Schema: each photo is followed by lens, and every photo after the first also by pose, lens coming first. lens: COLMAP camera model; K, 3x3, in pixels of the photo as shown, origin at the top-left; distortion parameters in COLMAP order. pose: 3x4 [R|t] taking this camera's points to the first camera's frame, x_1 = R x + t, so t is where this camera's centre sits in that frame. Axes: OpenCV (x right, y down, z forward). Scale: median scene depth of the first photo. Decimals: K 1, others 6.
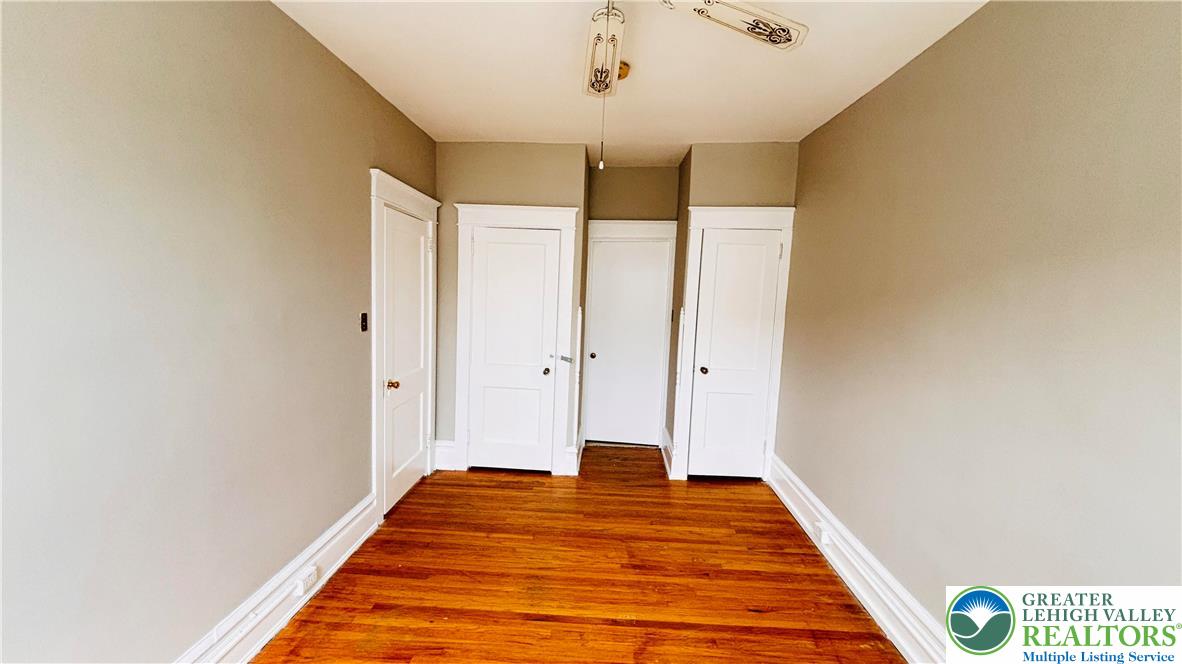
lens RADIAL K [[482.5, 0, 591.2], [0, 482.5, 327.4], [0, 0, 1]] dist [0.001099, 0.000605]
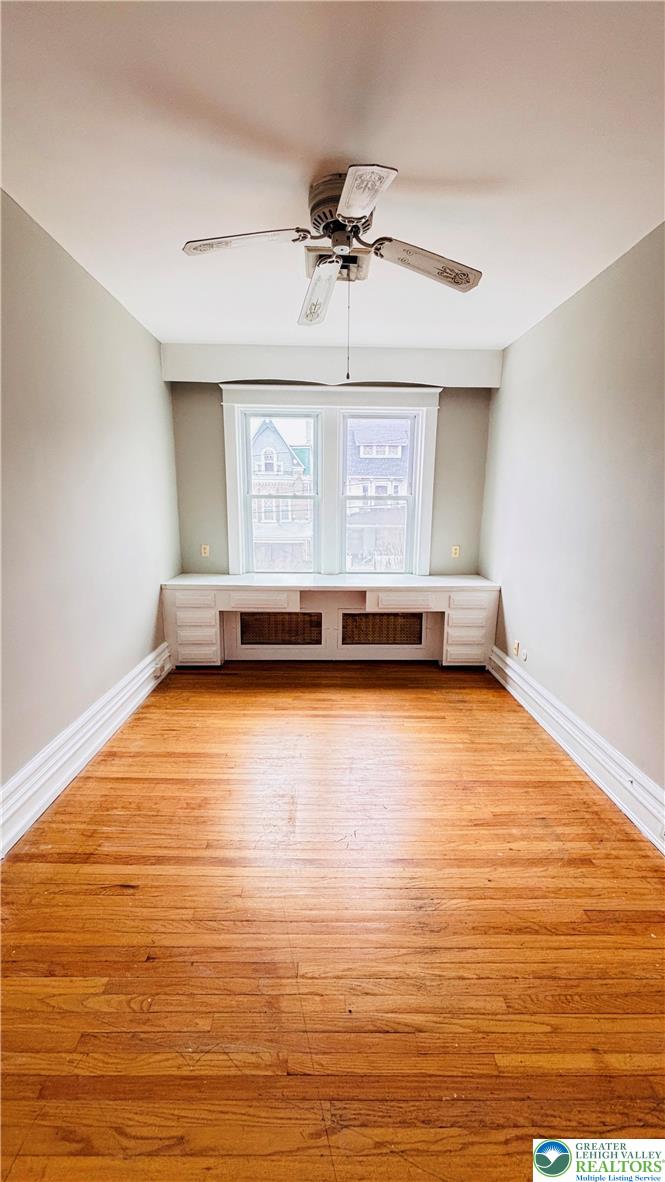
lens RADIAL K [[482.5, 0, 337.7], [0, 482.5, 591.1], [0, 0, 1]] dist [0.001099, 0.000605]
pose [[-0.995984, -0.032533, -0.083409, 0.069262], [-0.053970, 0.961507, 0.269430, -0.072921], [0.071433, 0.272849, -0.959401, 1.291613]]
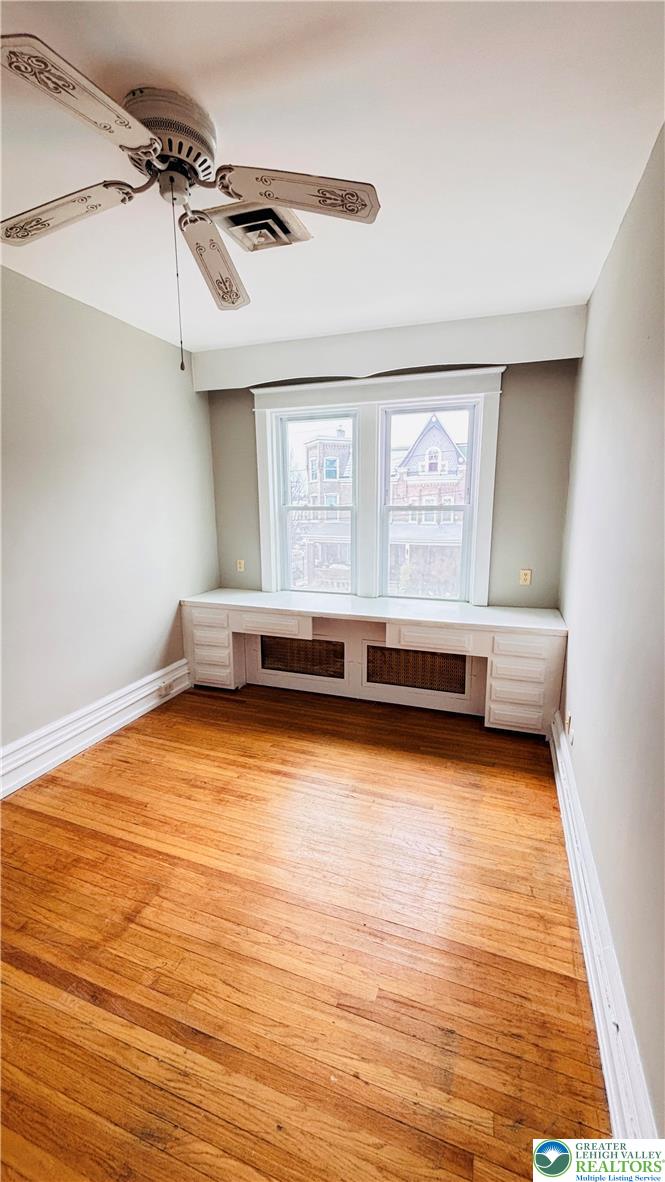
lens RADIAL K [[482.5, 0, 335.0], [0, 482.5, 590.8], [0, 0, 1]] dist [0.001099, 0.000605]
pose [[-0.955637, -0.087901, 0.281124, -0.314622], [-0.005576, 0.959660, 0.281107, -0.098372], [-0.294493, 0.267069, -0.917577, 1.041674]]
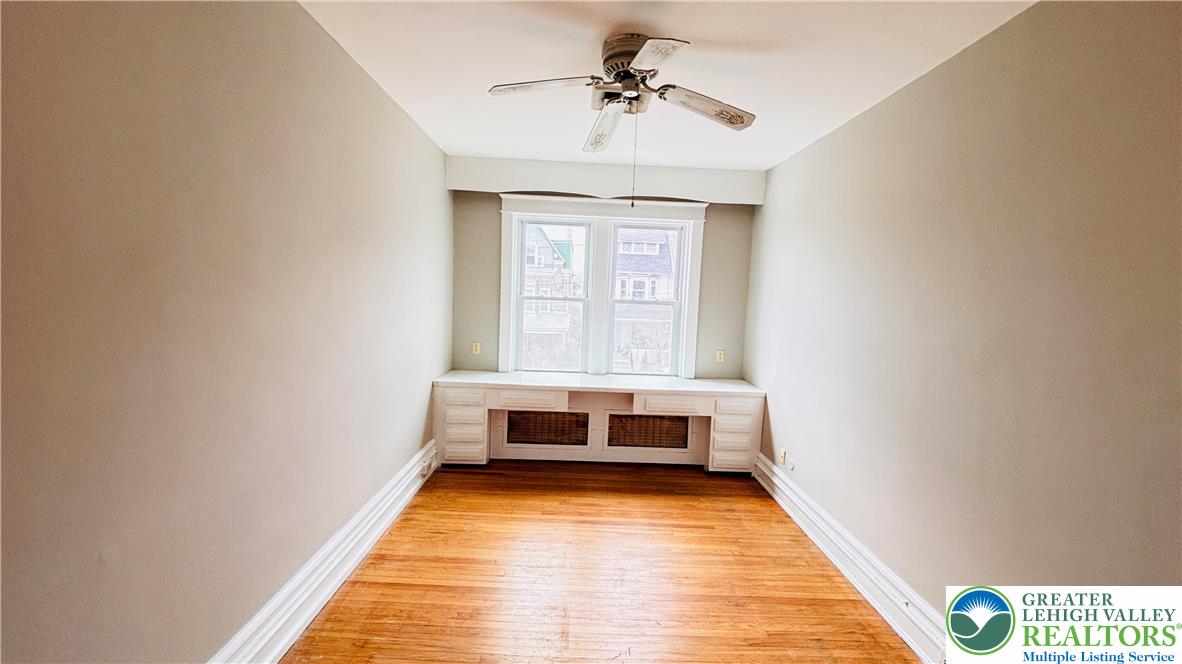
lens RADIAL K [[482.5, 0, 593.7], [0, 482.5, 332.5], [0, 0, 1]] dist [0.001099, 0.000605]
pose [[-0.994196, -0.070641, -0.081138, 0.114458], [-0.083605, 0.981978, 0.169497, -0.108774], [0.067702, 0.175297, -0.982185, 1.312755]]
